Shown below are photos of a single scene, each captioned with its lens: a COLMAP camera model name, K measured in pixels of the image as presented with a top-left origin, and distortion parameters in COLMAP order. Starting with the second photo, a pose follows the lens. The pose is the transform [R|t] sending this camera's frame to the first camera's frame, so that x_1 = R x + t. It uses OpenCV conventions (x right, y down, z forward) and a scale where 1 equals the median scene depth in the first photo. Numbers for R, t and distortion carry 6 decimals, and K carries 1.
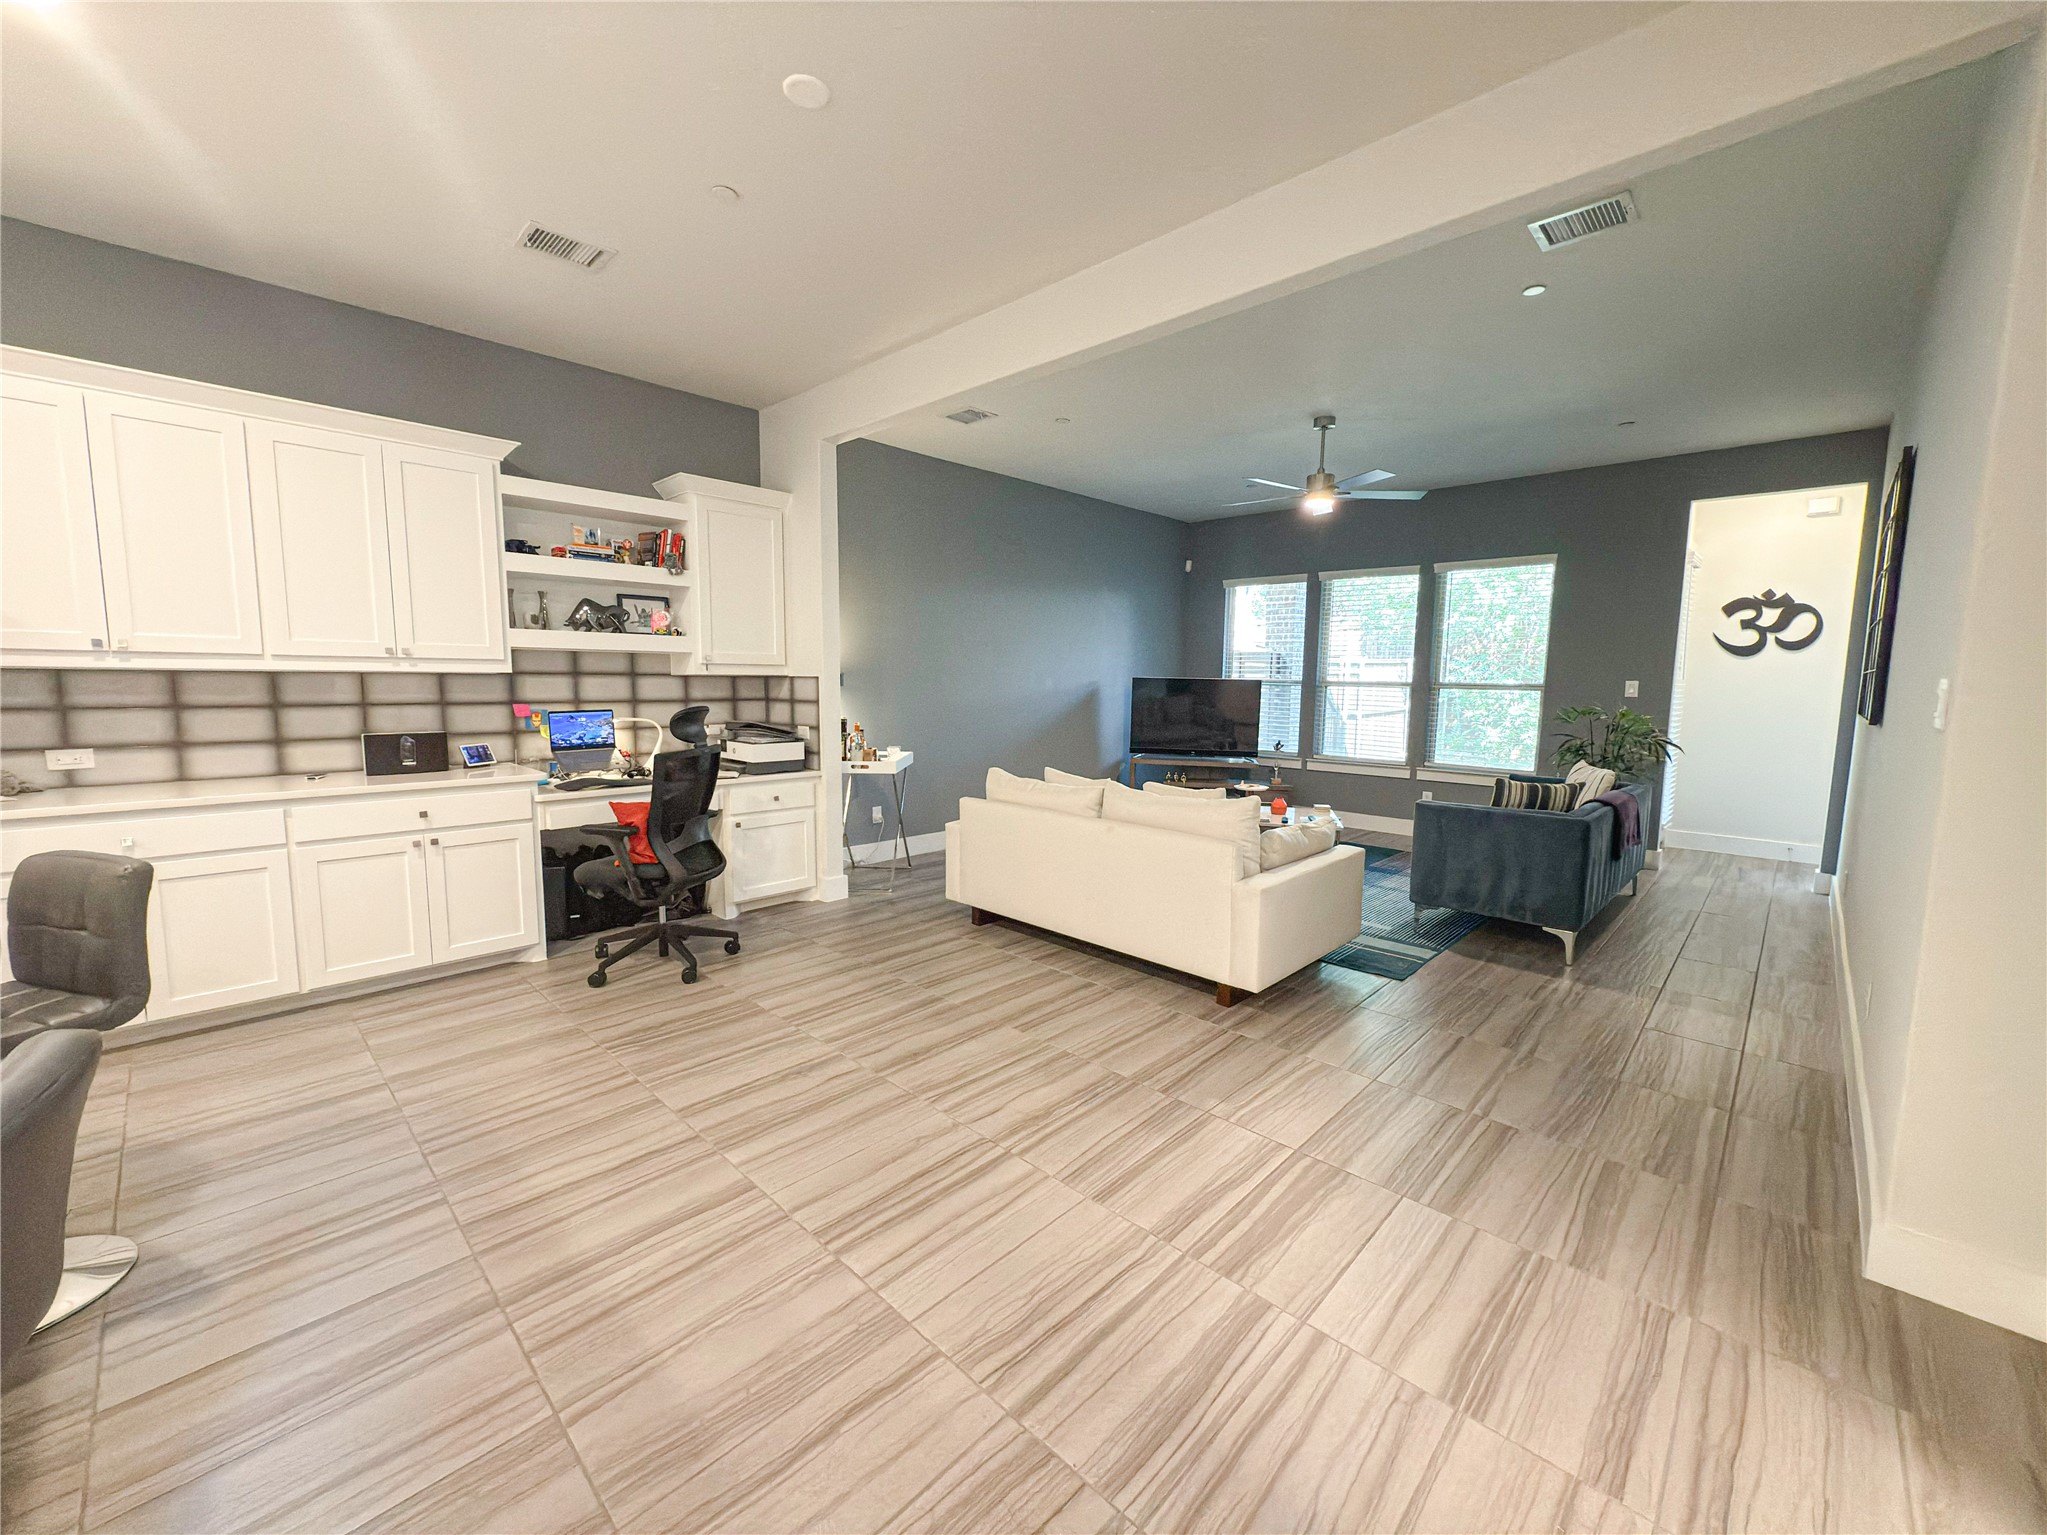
lens RADIAL K [[814.8, 0, 1023.5], [0, 814.8, 767.5], [0, 0, 1]] dist [0.002120, 0.000081]
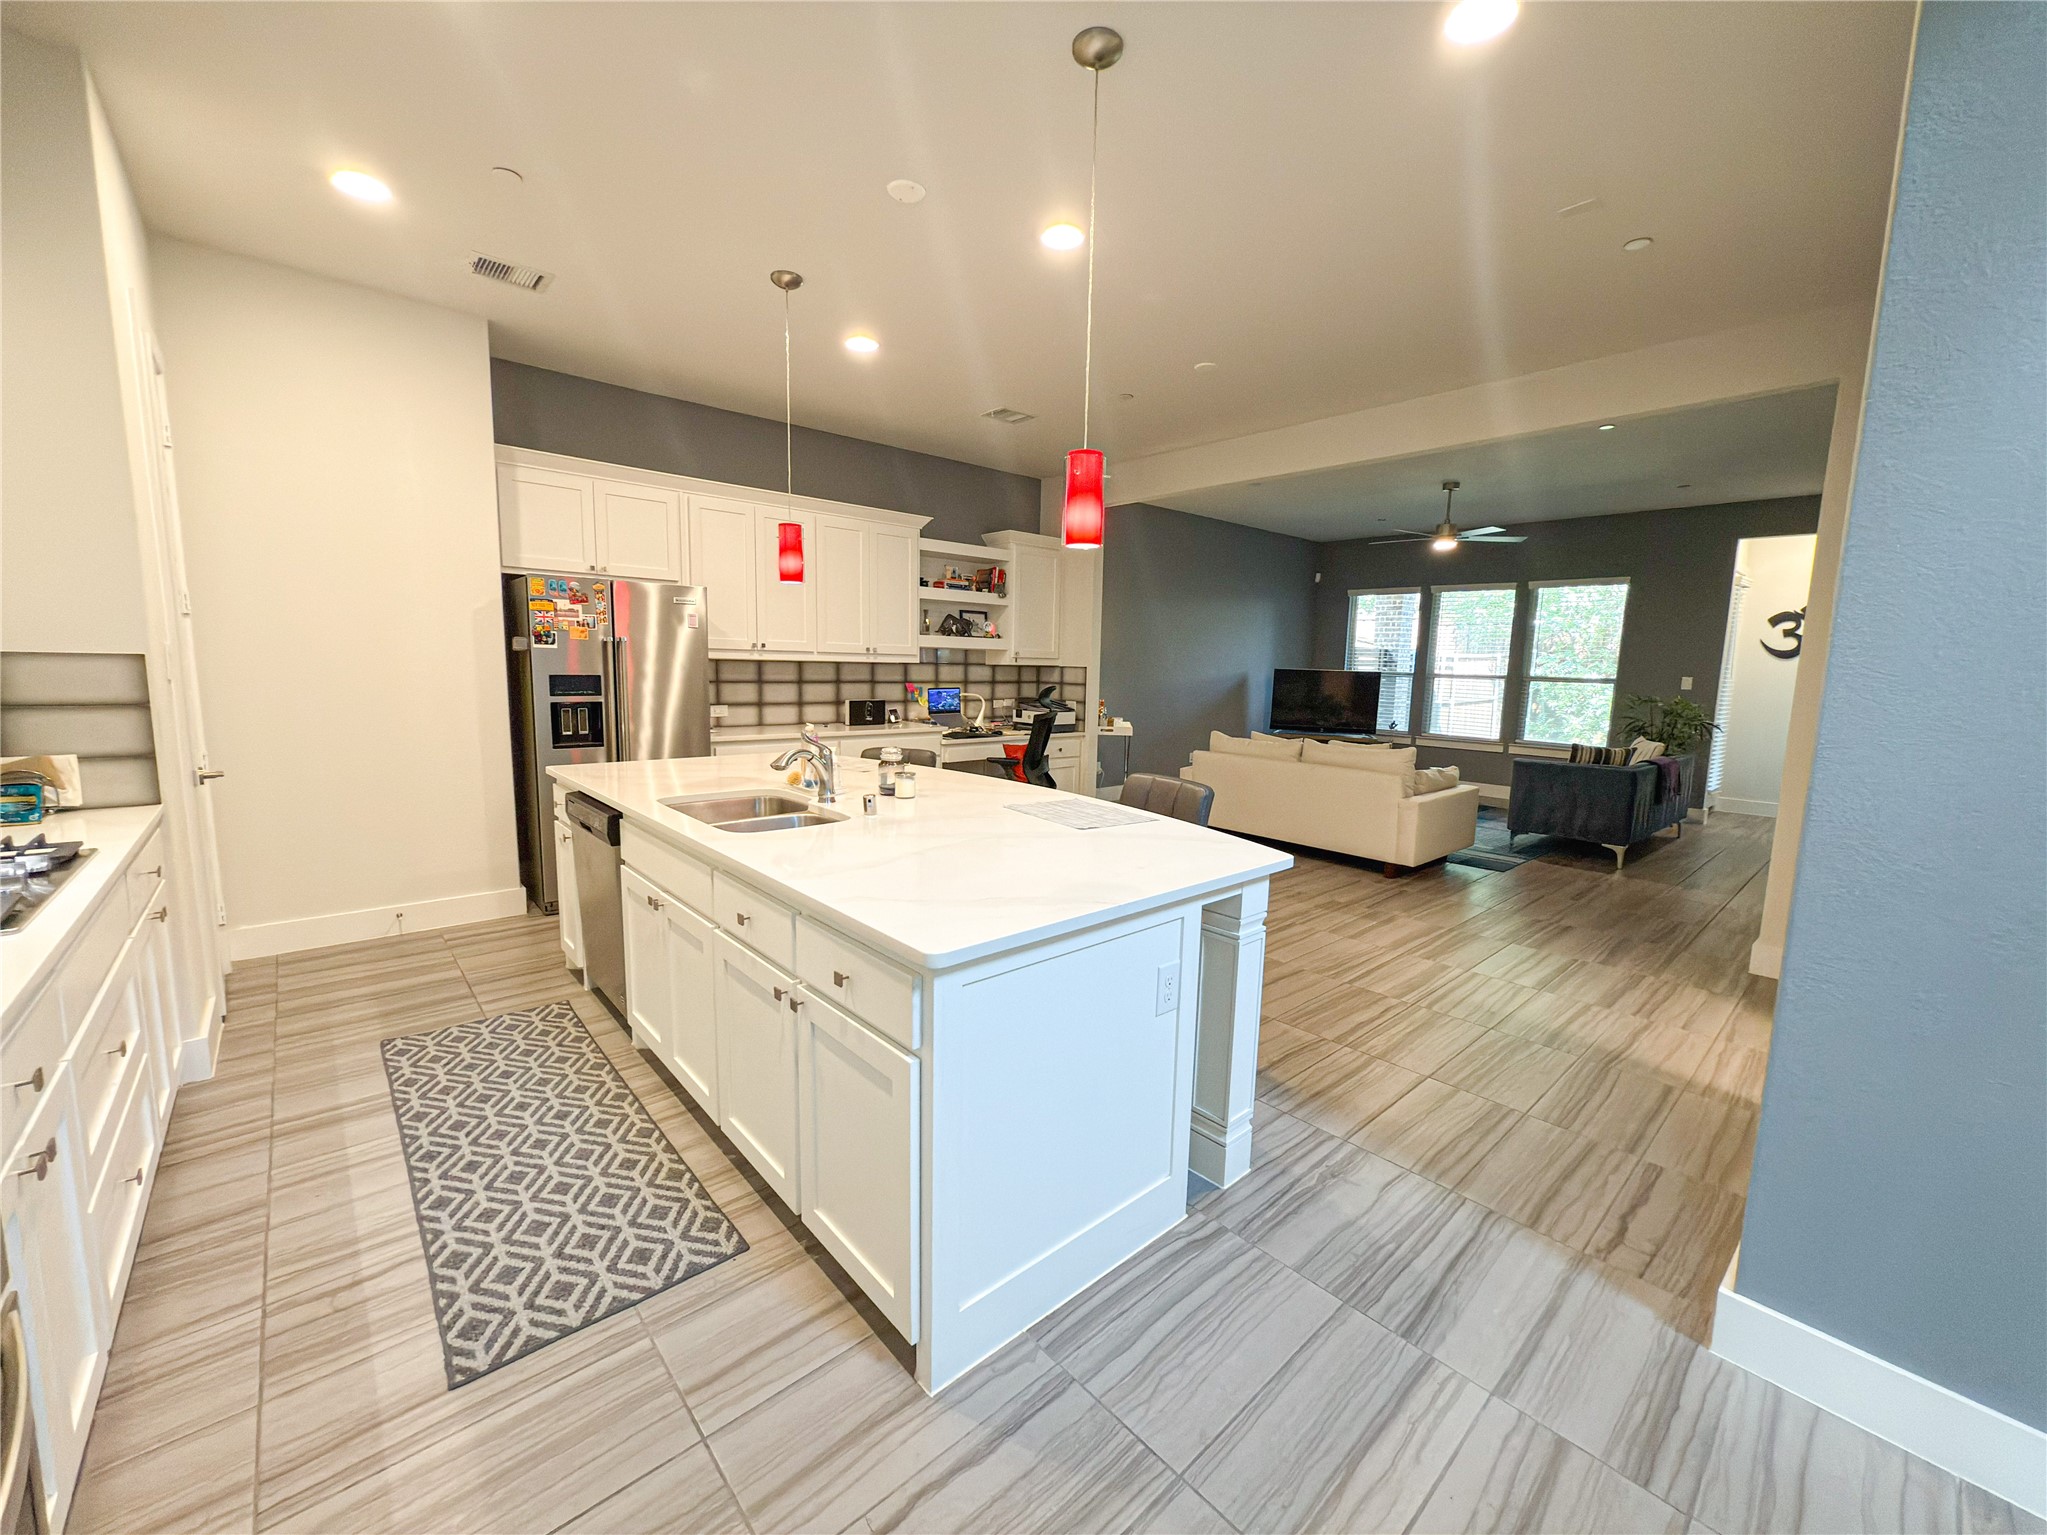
lens RADIAL K [[814.8, 0, 1023.5], [0, 814.8, 767.5], [0, 0, 1]] dist [0.002120, 0.000081]
pose [[0.997062, 0.021695, -0.073466, -0.242323], [-0.020455, 0.999636, 0.017580, 0.042441], [0.073821, -0.016025, 0.997143, -0.438968]]
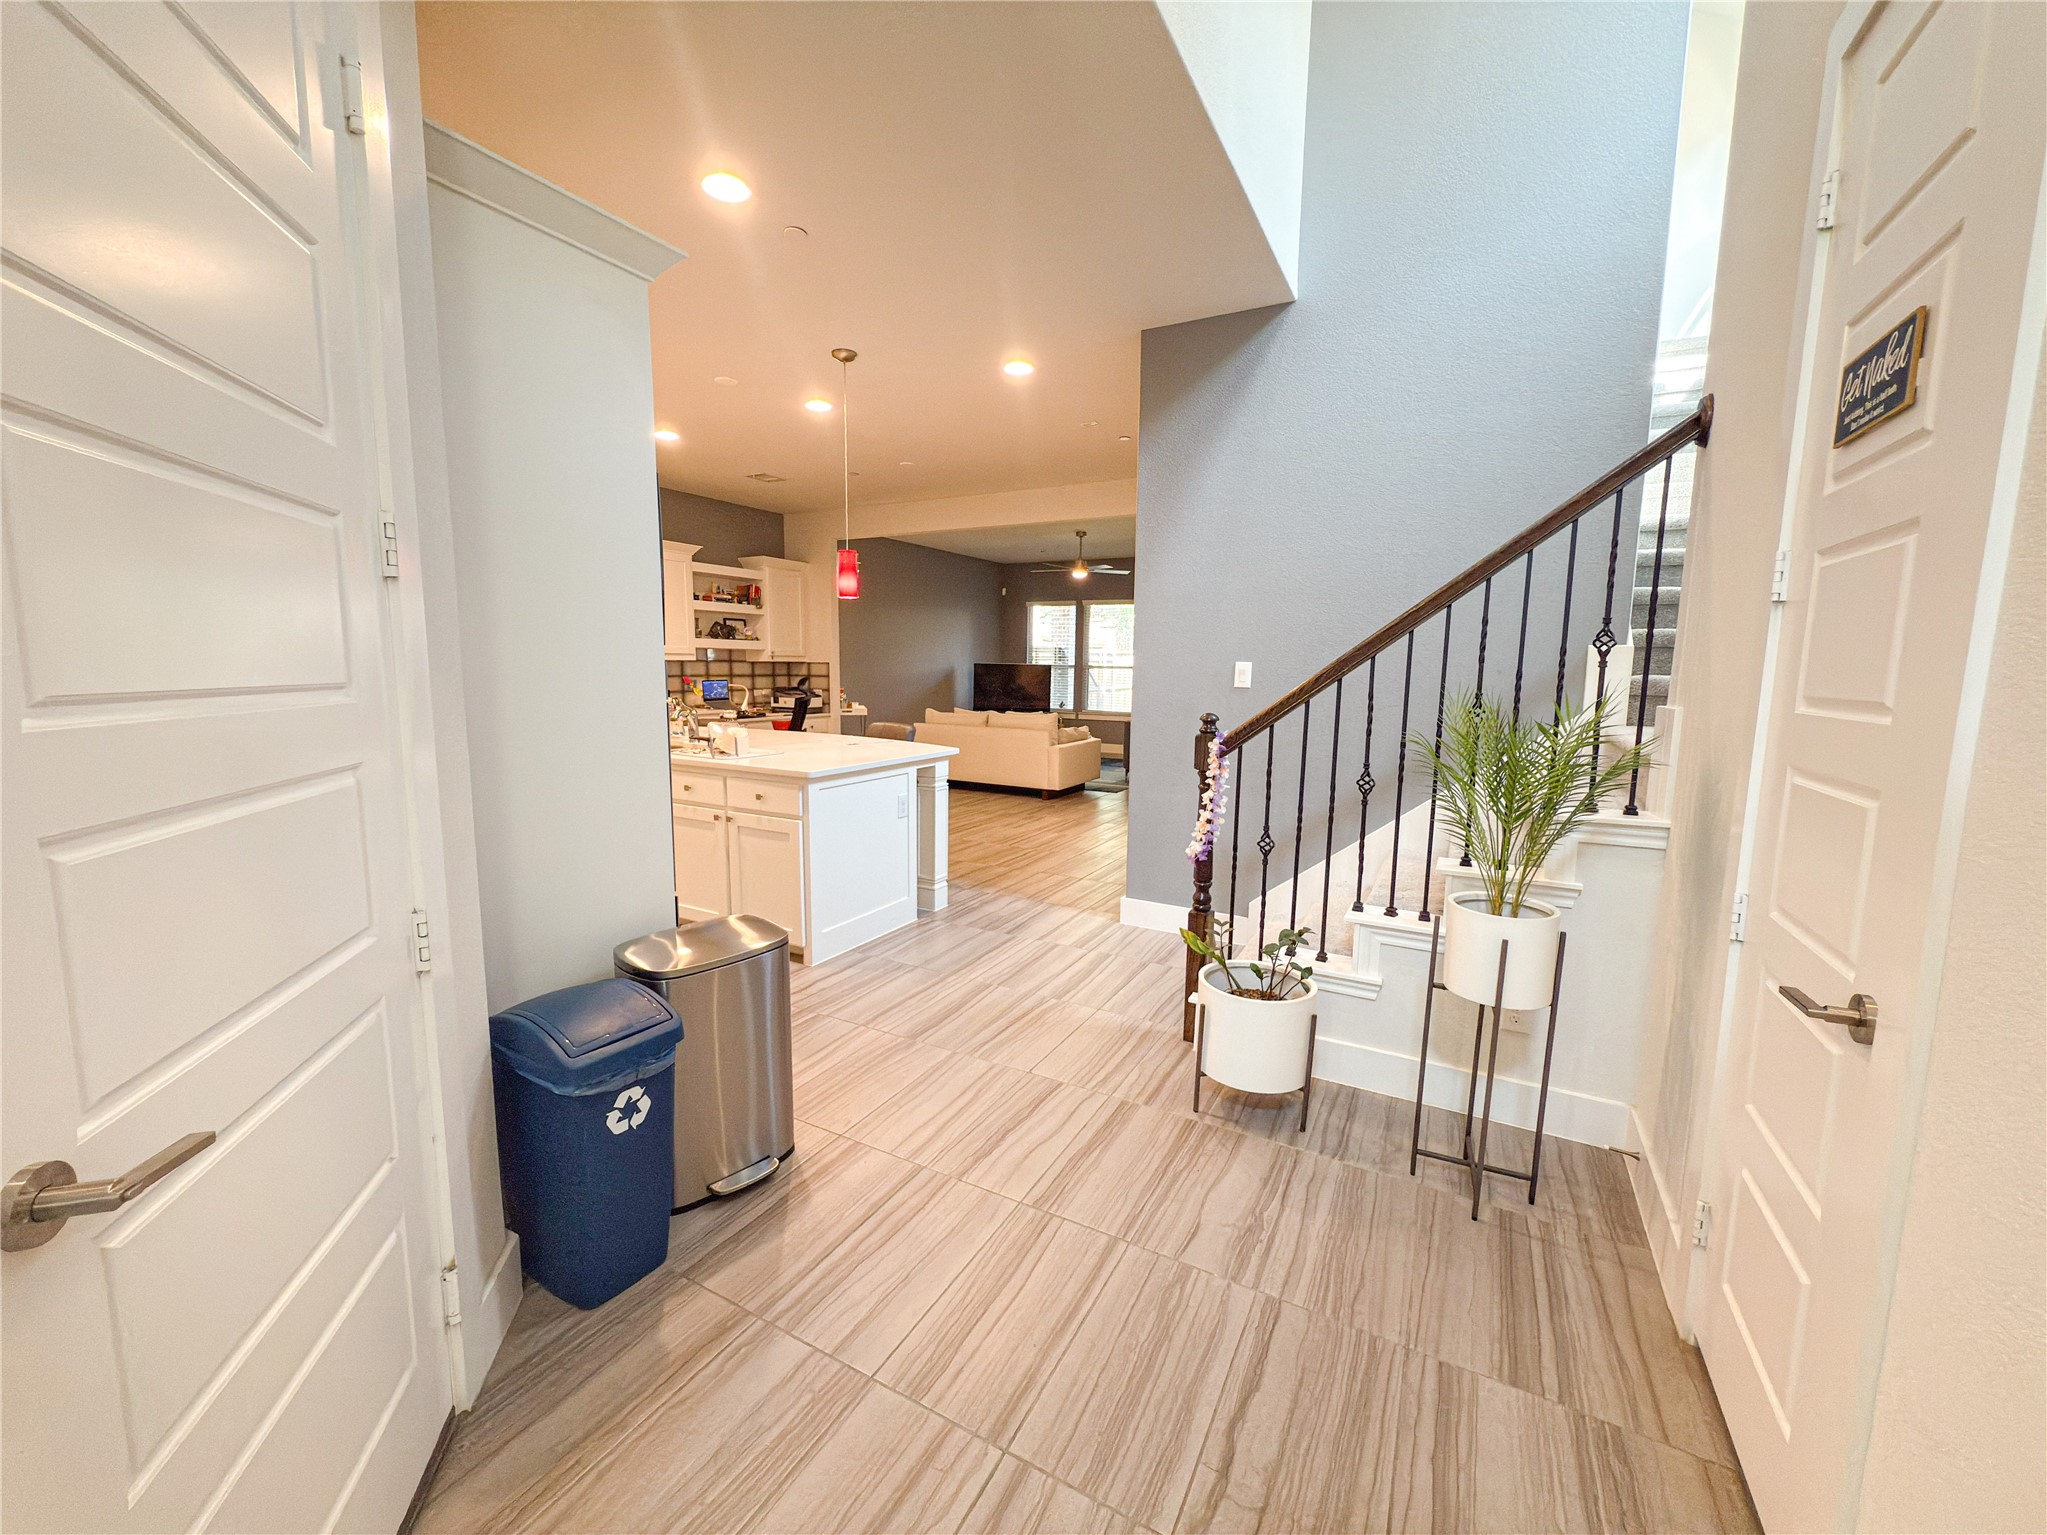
lens RADIAL K [[814.8, 0, 1023.5], [0, 814.8, 767.5], [0, 0, 1]] dist [0.002120, 0.000081]
pose [[0.966089, -0.031114, 0.256328, -0.294483], [0.026535, 0.999421, 0.021306, 0.098042], [-0.256843, -0.013781, 0.966355, -0.895324]]
